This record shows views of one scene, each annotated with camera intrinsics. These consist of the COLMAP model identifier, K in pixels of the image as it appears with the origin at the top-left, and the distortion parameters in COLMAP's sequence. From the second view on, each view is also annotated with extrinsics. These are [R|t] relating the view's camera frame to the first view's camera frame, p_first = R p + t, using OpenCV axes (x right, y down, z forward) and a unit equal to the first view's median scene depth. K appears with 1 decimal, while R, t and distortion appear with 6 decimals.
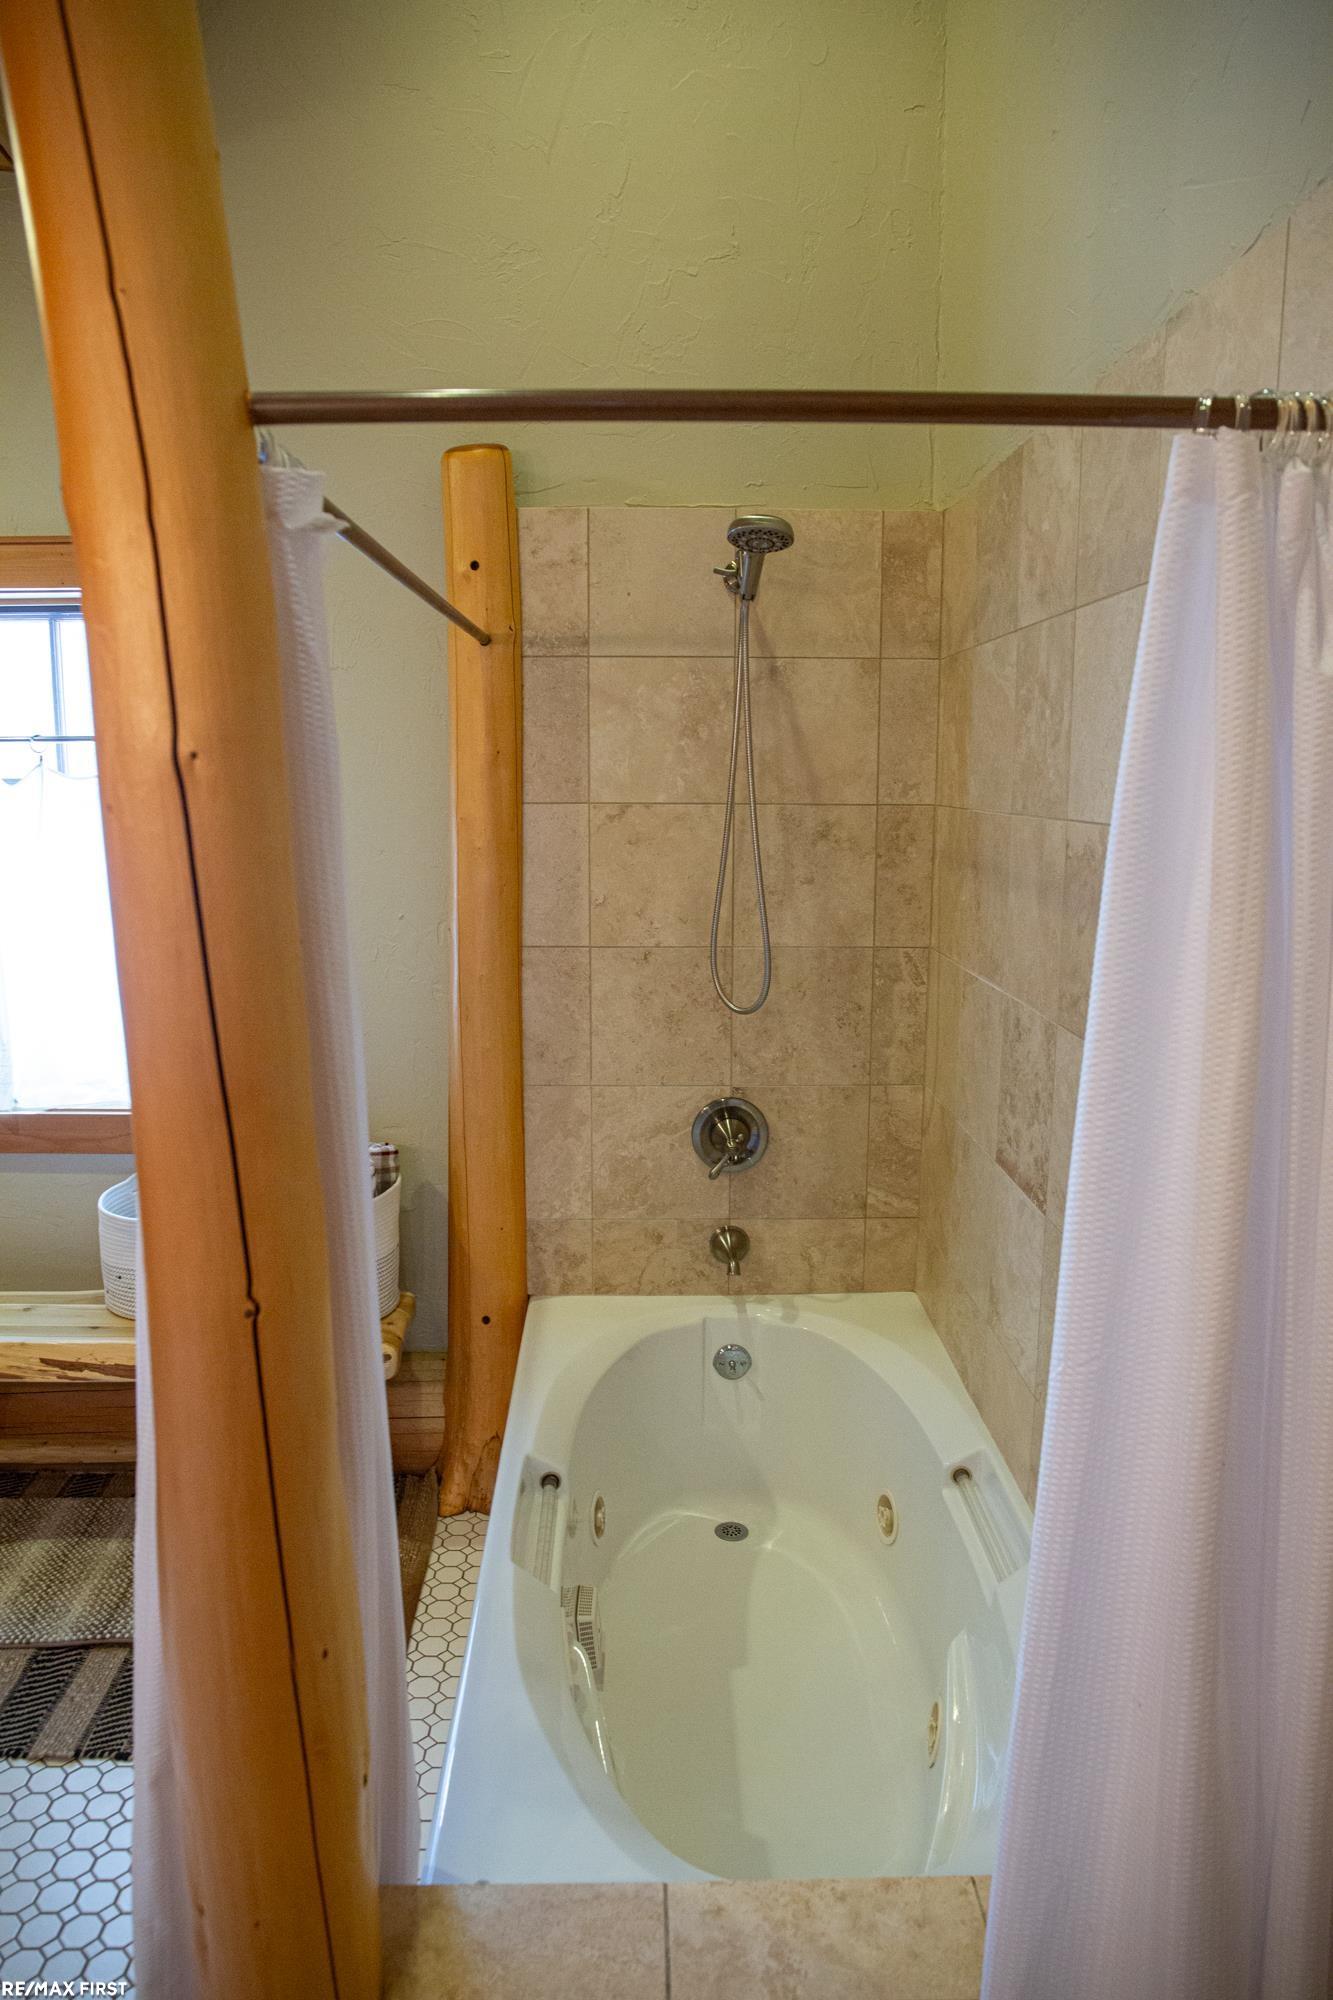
lens RADIAL K [[1335.4, 0, 675.5], [0, 1335.4, 1011.4], [0, 0, 1]] dist [-0.079391, 0.038317]
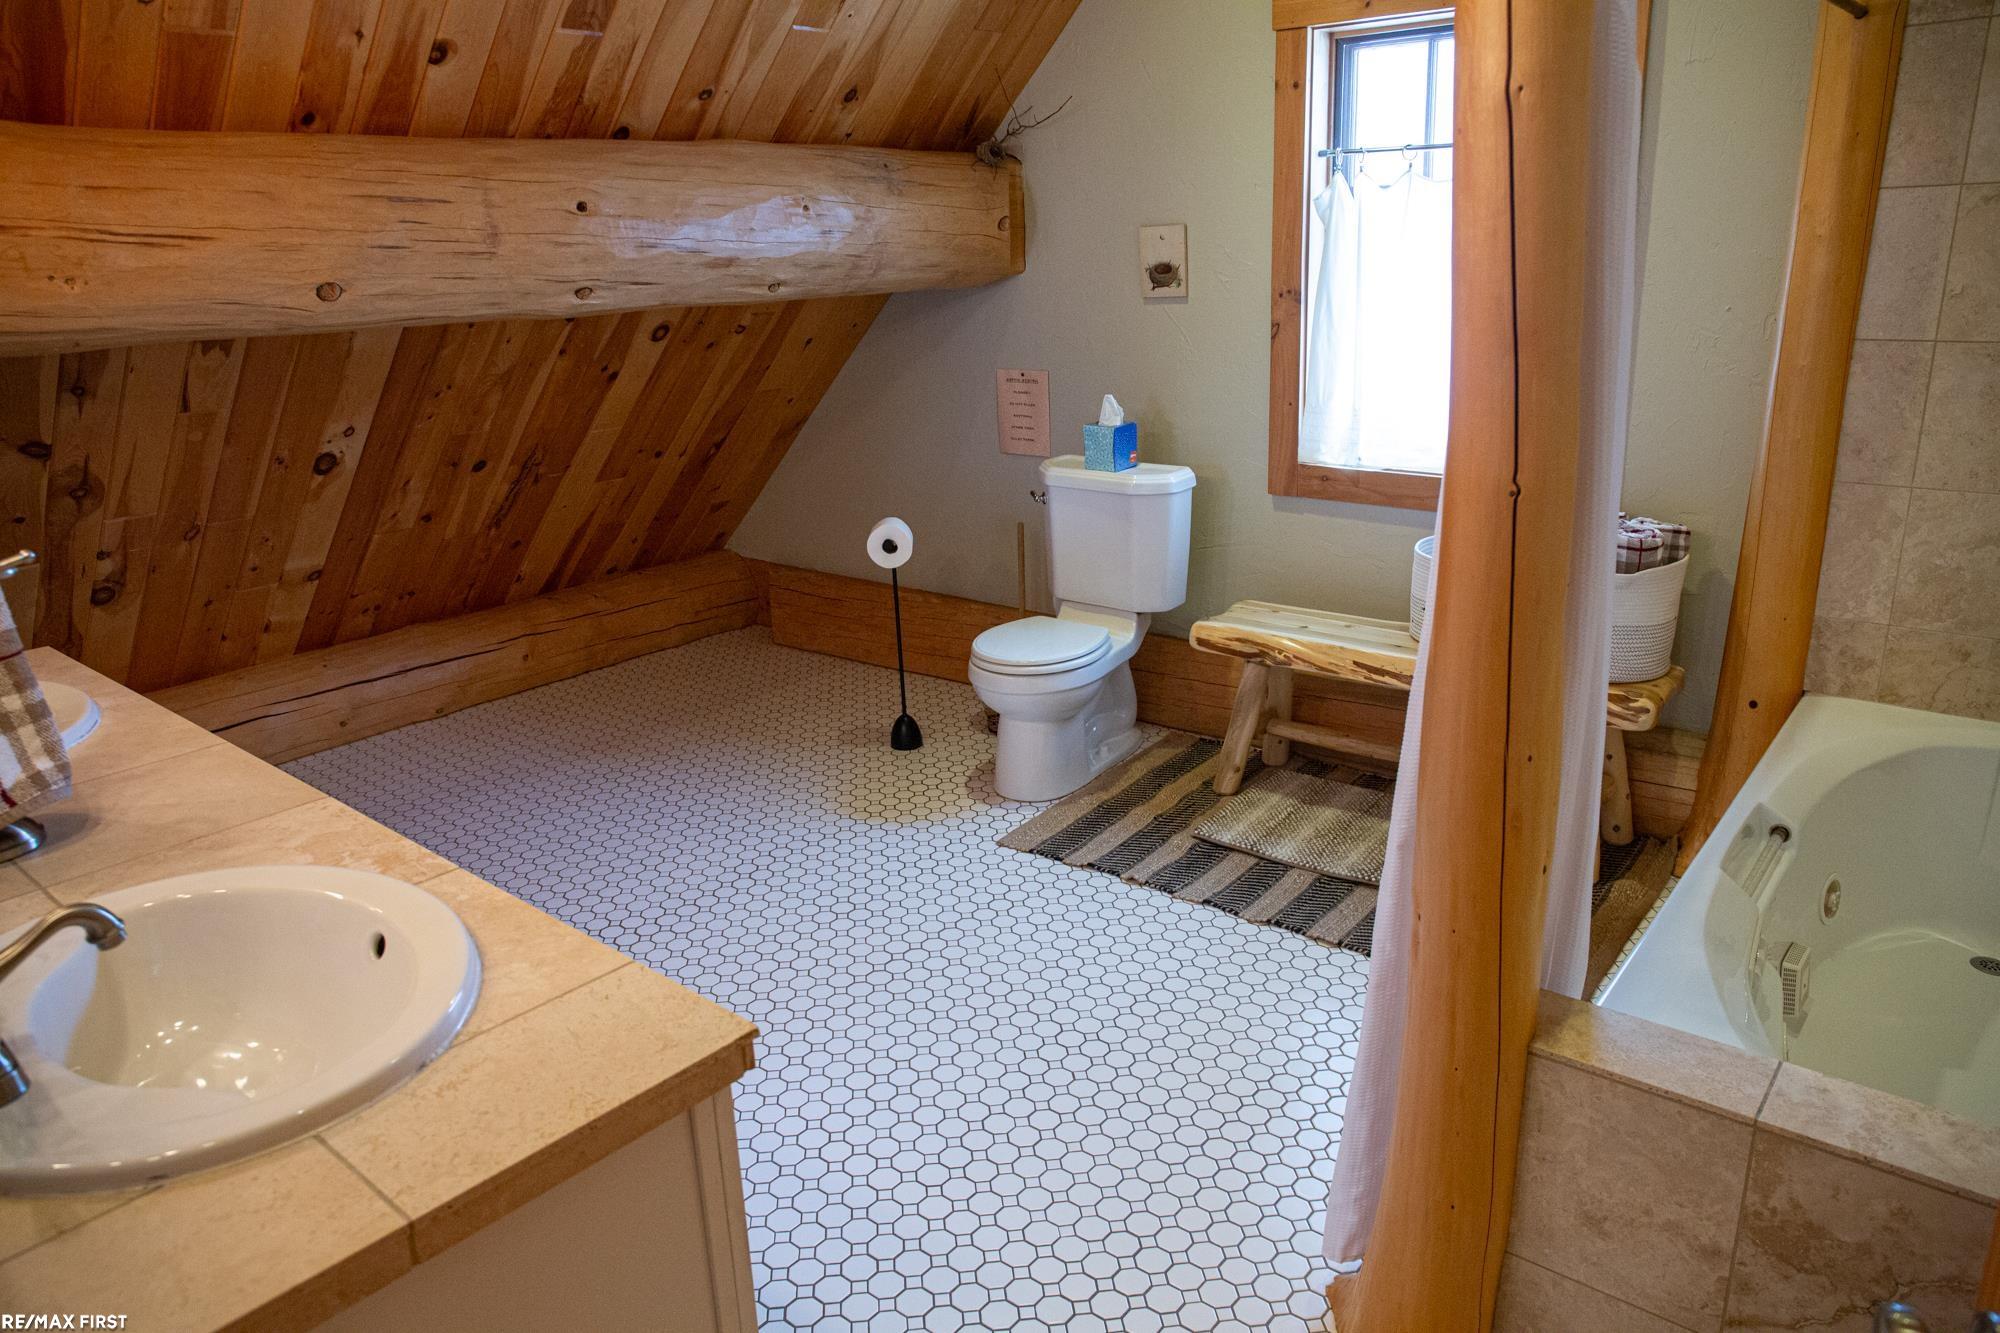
lens RADIAL K [[1335.4, 0, 985.0], [0, 1335.4, 670.9], [0, 0, 1]] dist [-0.079391, 0.038317]
pose [[0.739167, 0.169031, -0.651967, 0.074801], [-0.069986, 0.982032, 0.175257, 0.069424], [0.669876, -0.083915, 0.737716, -0.156053]]
